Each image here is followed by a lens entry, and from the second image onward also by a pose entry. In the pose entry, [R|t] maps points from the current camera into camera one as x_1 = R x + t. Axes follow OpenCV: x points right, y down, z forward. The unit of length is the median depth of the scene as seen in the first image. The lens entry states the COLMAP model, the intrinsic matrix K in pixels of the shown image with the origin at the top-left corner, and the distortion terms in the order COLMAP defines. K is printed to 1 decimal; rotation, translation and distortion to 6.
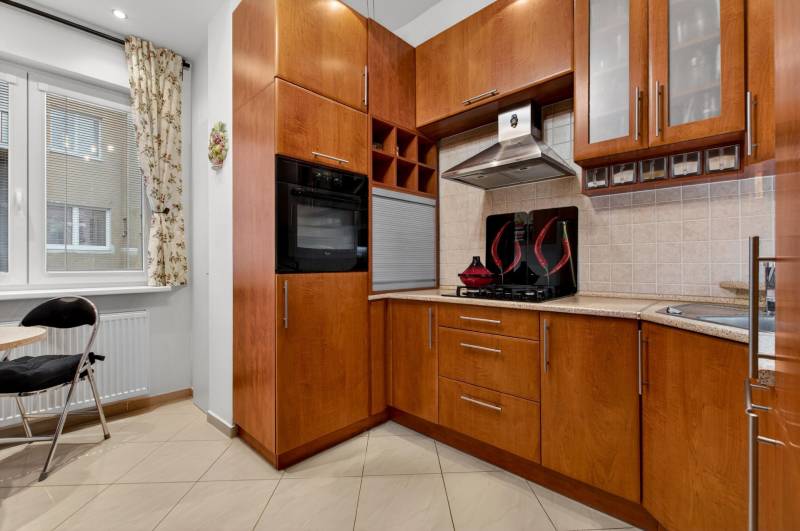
lens RADIAL K [[348.1, 0, 419.9], [0, 348.1, 264.1], [0, 0, 1]] dist [0.003473, -0.000826]
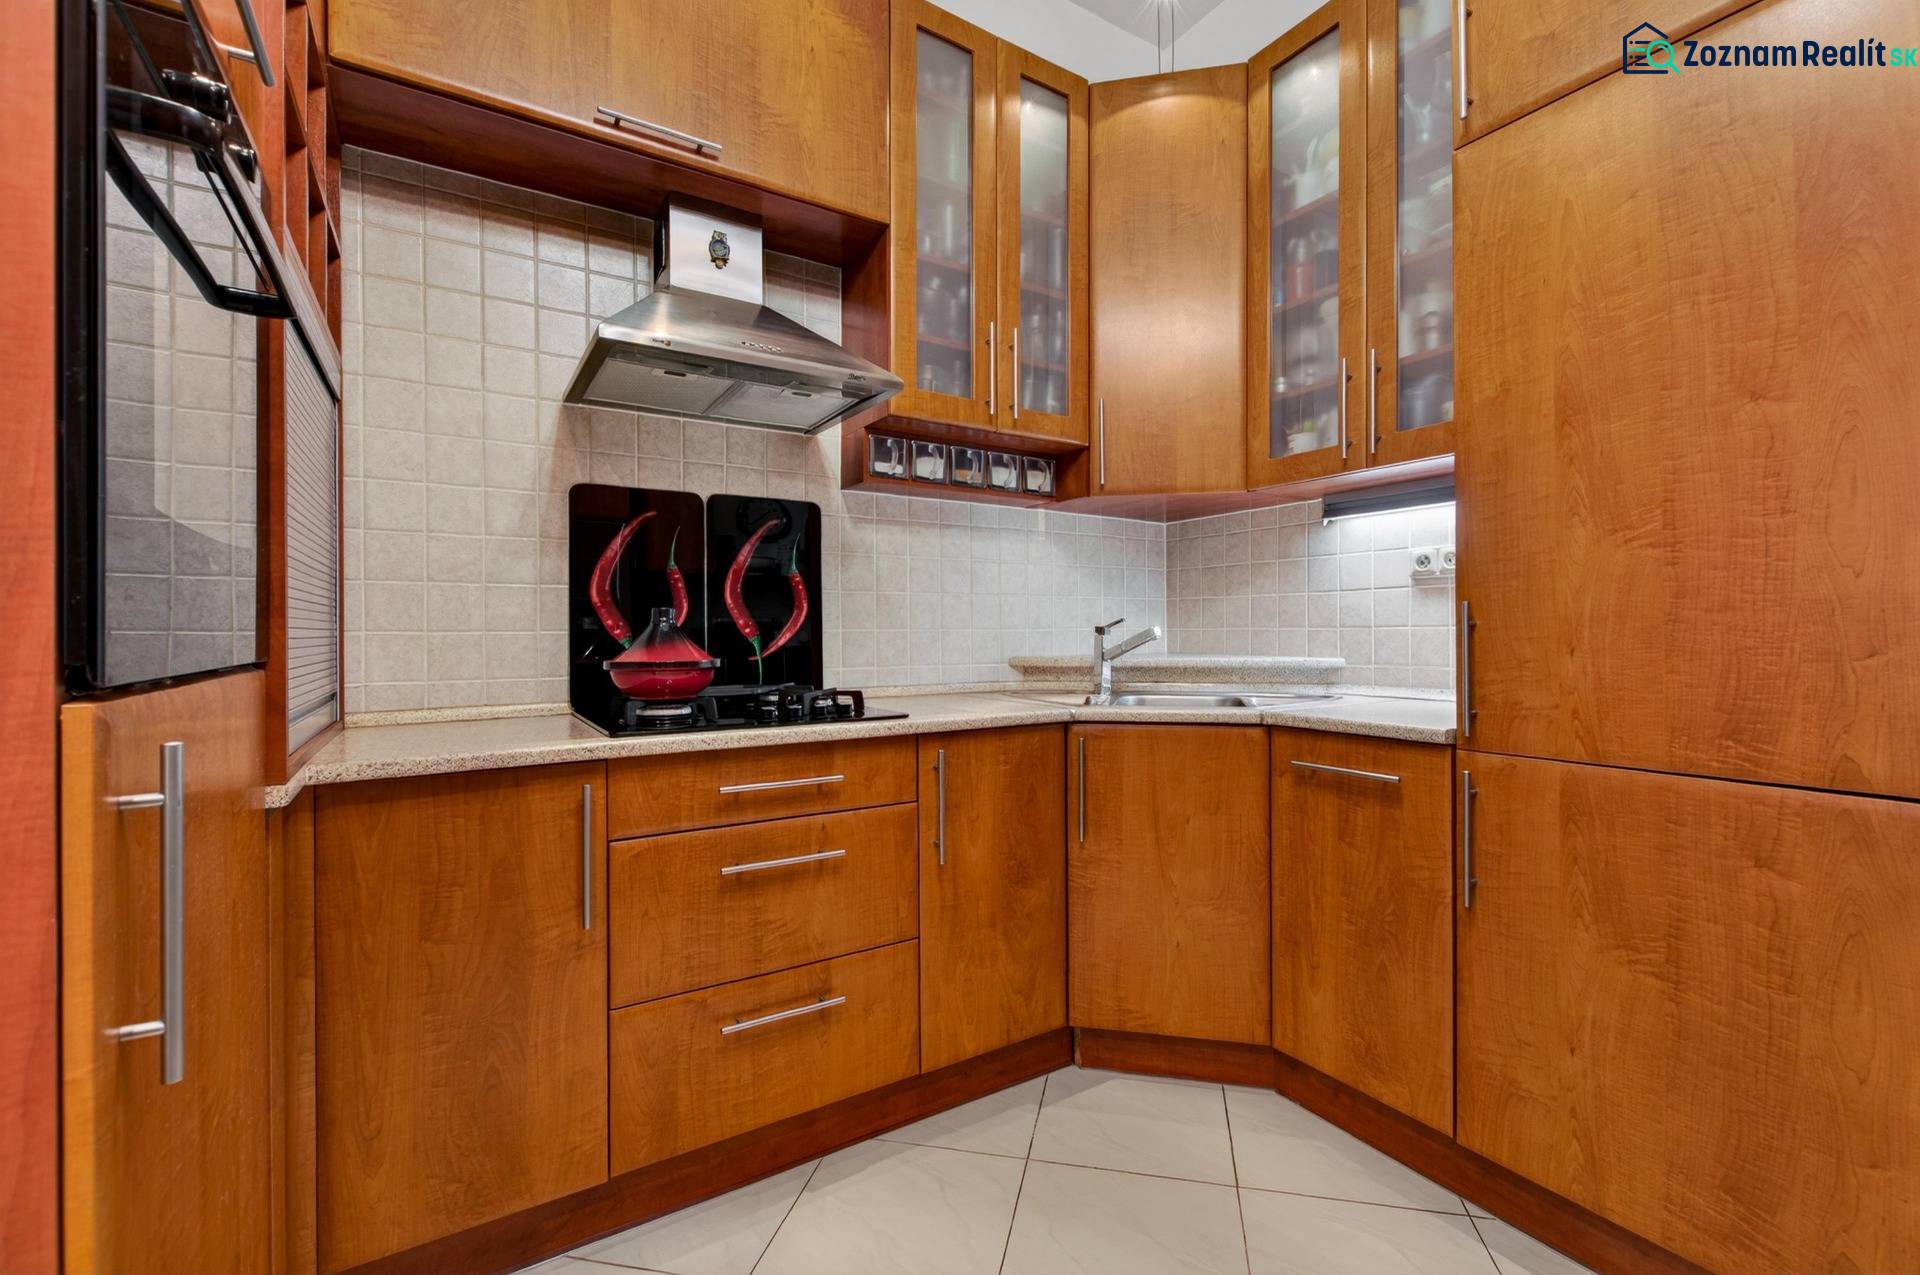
lens RADIAL K [[835.5, 0, 996.2], [0, 835.5, 629.1], [0, 0, 1]] dist [0.003473, -0.000826]
pose [[0.250533, 0.003819, 0.968101, -0.535624], [0.001160, 0.999990, -0.004245, 0.002266], [-0.968107, 0.002186, 0.250526, 0.496689]]
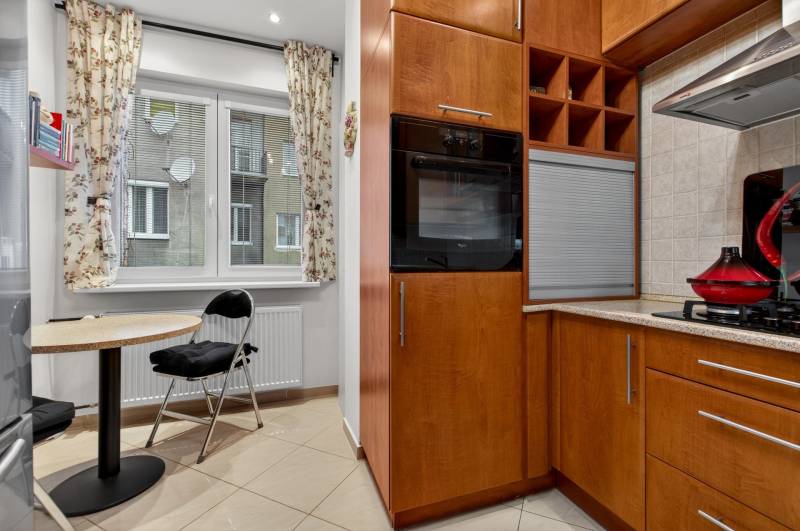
lens RADIAL K [[348.1, 0, 405.9], [0, 348.1, 260.9], [0, 0, 1]] dist [0.003473, -0.000826]
pose [[0.874971, 0.004021, -0.484158, -0.015851], [-0.003932, 0.999992, 0.001199, 0.000714], [0.484159, 0.000855, 0.874980, 0.287623]]
